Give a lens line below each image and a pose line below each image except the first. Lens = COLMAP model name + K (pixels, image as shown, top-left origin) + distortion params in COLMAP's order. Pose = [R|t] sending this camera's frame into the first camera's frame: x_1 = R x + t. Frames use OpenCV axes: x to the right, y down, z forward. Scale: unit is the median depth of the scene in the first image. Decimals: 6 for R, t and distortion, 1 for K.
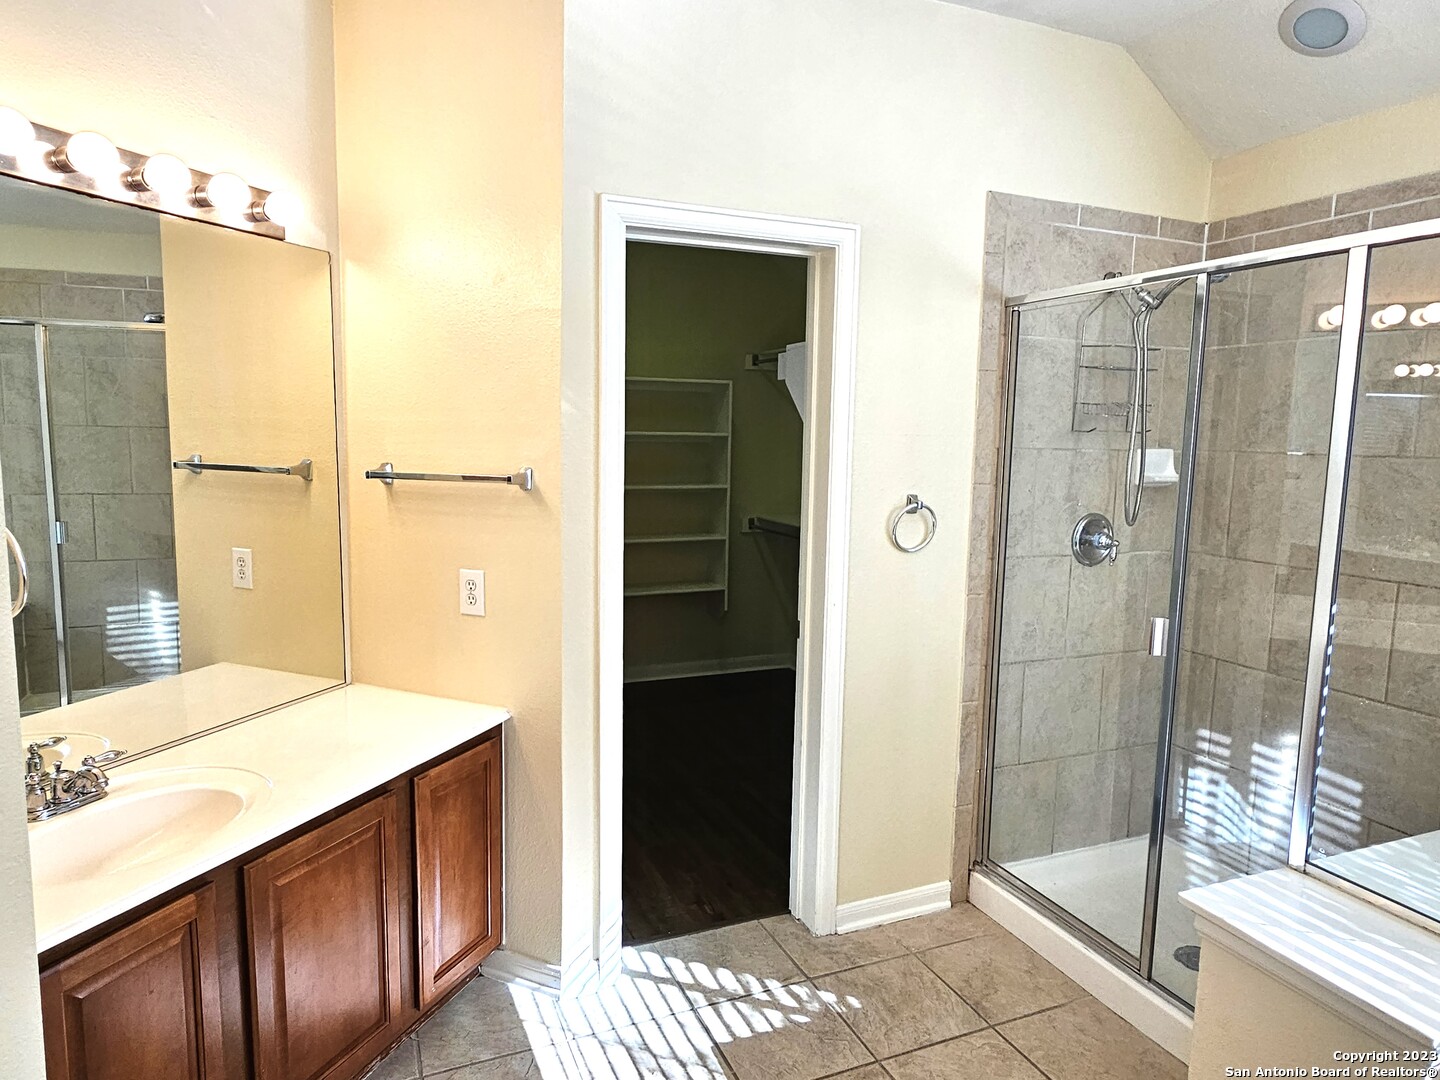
lens RADIAL K [[885.4, 0, 722.4], [0, 885.4, 533.2], [0, 0, 1]] dist [0.005088, -0.001806]
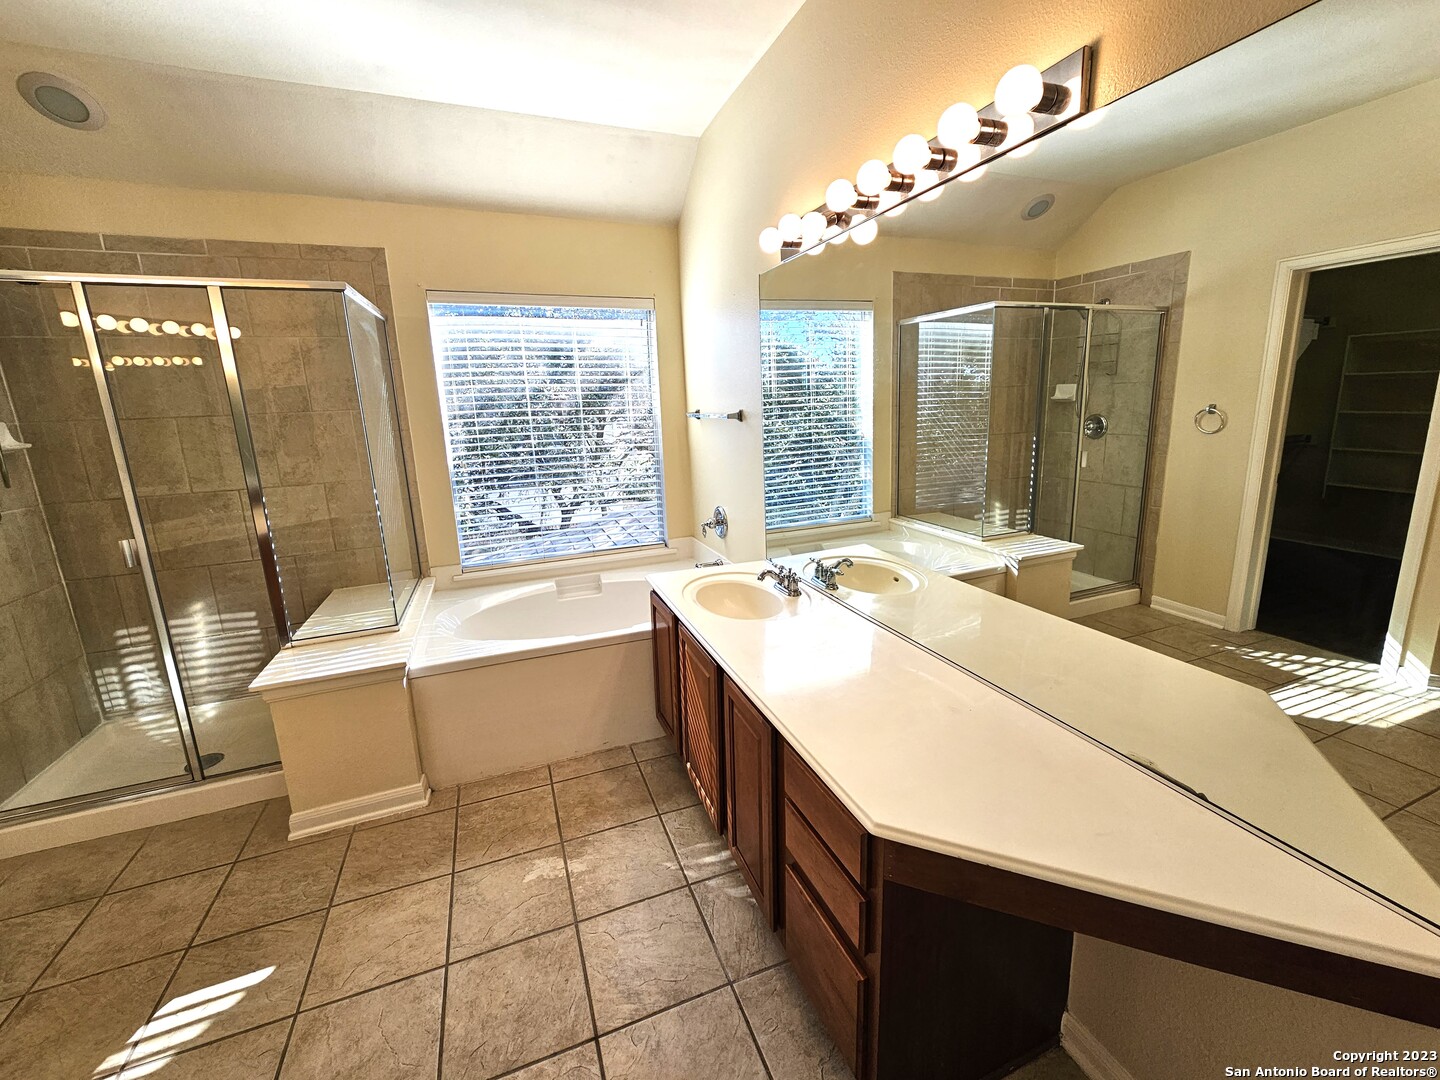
lens RADIAL K [[595.5, 0, 721.6], [0, 595.5, 520.4], [0, 0, 1]] dist [0.004064, -0.001216]
pose [[0.034715, -0.224947, 0.973752, -0.287976], [0.154654, 0.963812, 0.217137, 0.005955], [-0.987359, 0.143057, 0.068248, 0.017243]]
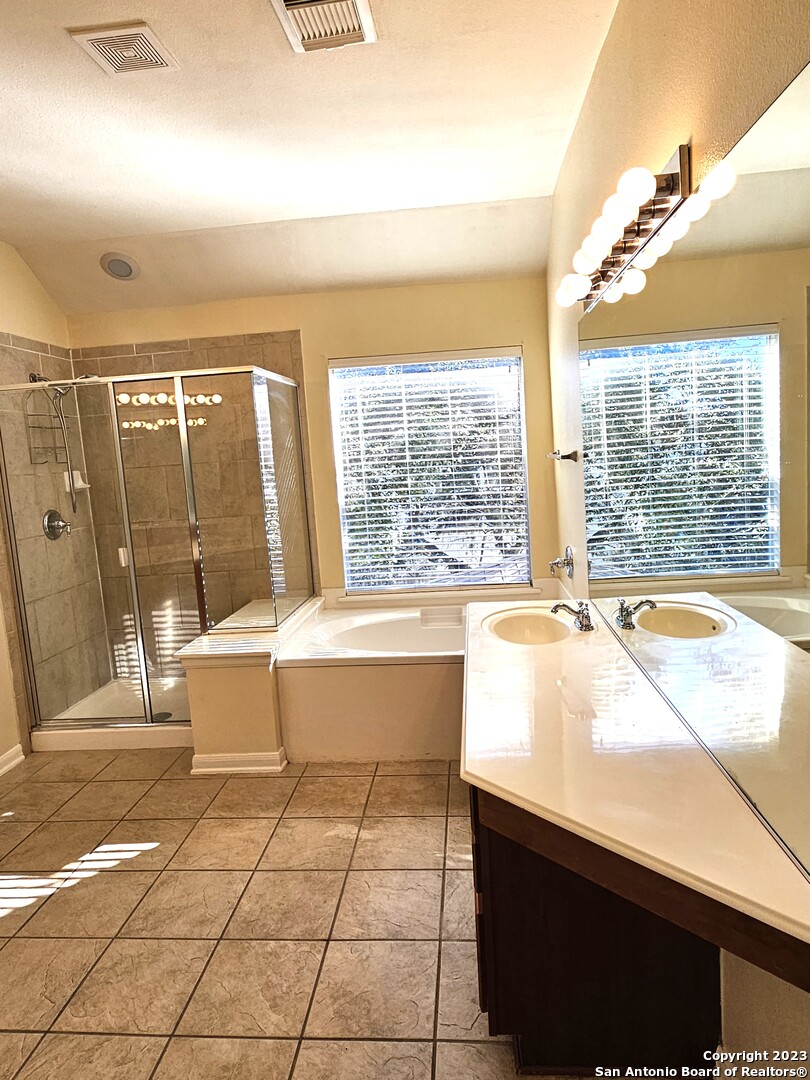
lens RADIAL K [[664.0, 0, 404.1], [0, 664.0, 531.7], [0, 0, 1]] dist [0.005088, -0.001806]
pose [[0.468778, -0.157323, 0.869193, -0.414913], [0.179103, 0.980501, 0.080875, 0.040039], [-0.864968, 0.117762, 0.487815, -0.249036]]
